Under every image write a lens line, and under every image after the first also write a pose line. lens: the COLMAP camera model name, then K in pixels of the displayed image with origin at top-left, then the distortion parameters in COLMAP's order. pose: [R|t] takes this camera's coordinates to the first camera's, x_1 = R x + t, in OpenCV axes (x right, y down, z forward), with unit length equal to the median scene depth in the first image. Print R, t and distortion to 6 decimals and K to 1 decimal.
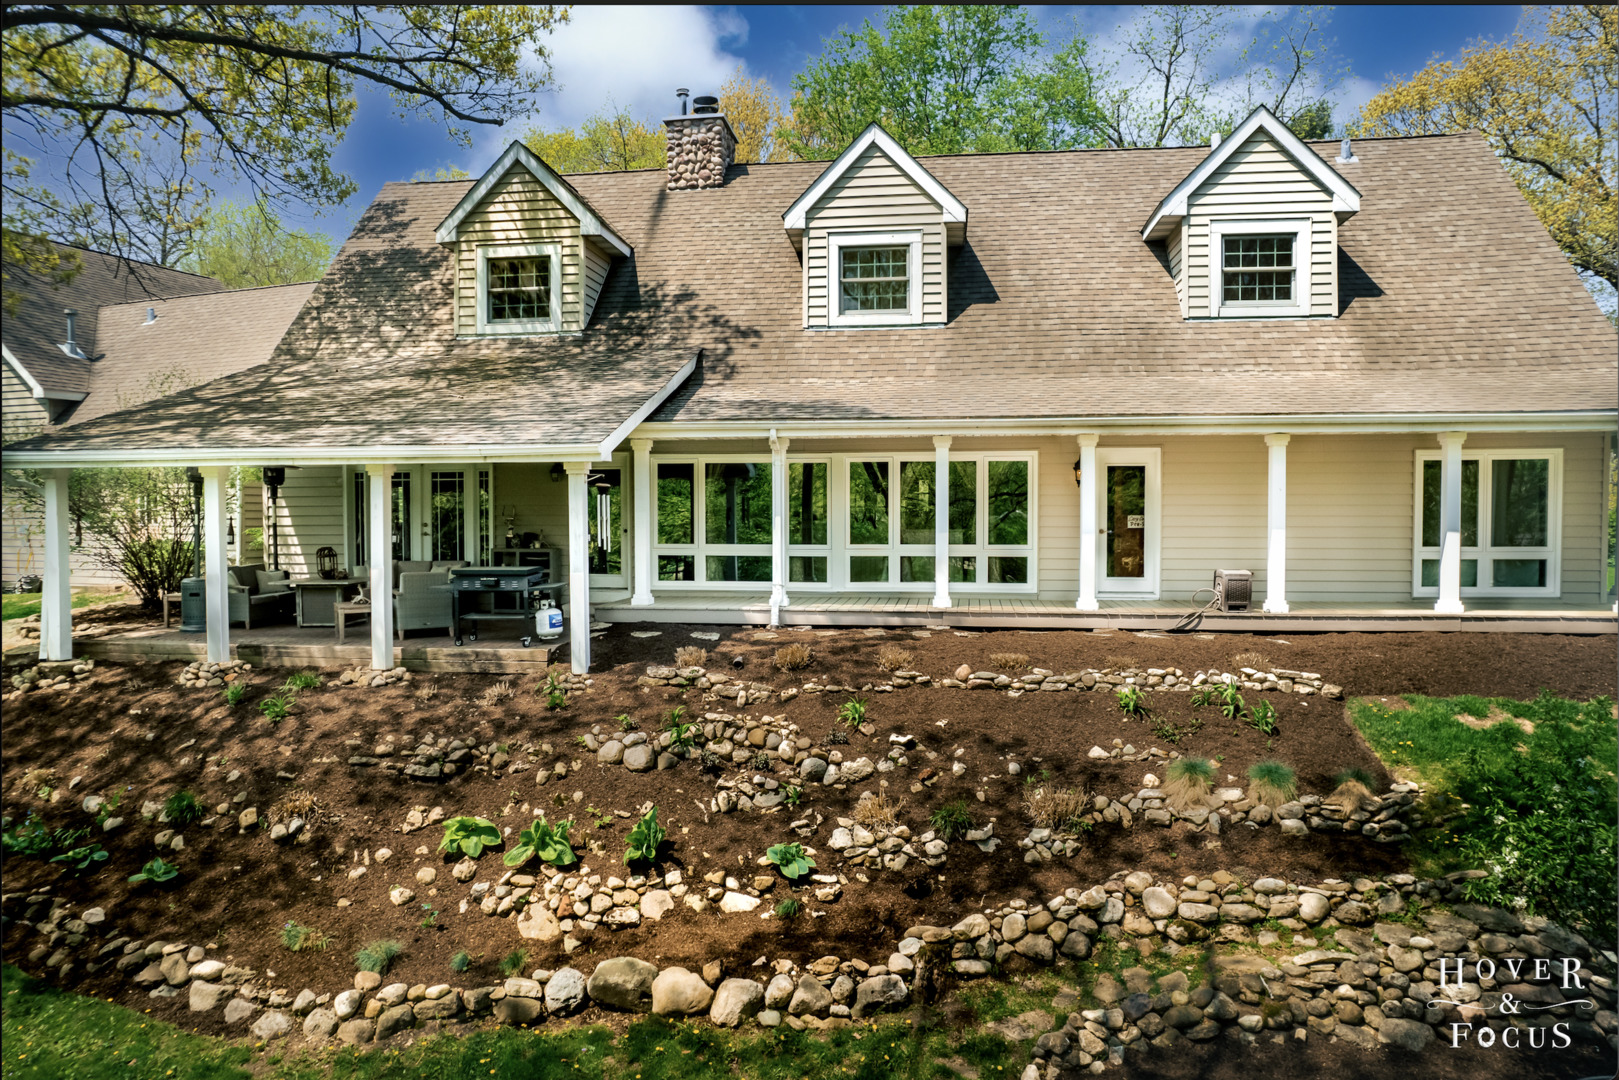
lens RADIAL K [[1023.3, 0, 817.5], [0, 1023.3, 546.6], [0, 0, 1]] dist [-0.068535, 0.079174]
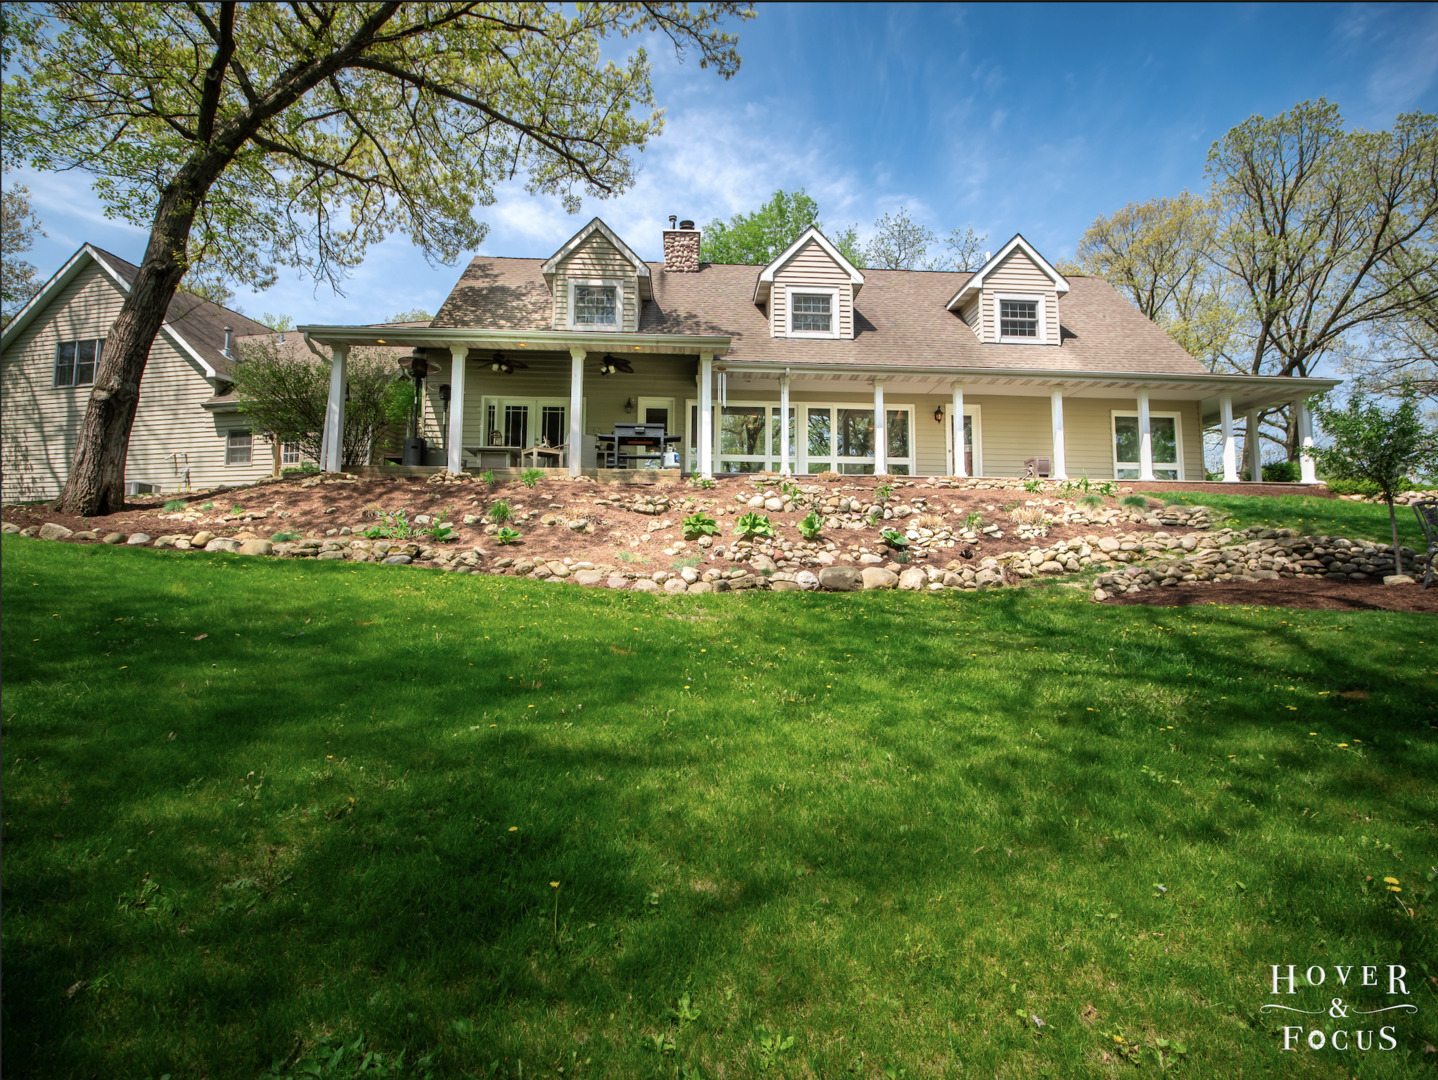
lens RADIAL K [[644.0, 0, 719.0], [0, 644.0, 540.0], [0, 0, 1]] dist [-0.001887, -0.000139]
pose [[0.983525, 0.021381, 0.179506, -0.301966], [-0.001493, 0.993908, -0.110199, 0.254440], [-0.180768, 0.108116, 0.977565, -0.002728]]
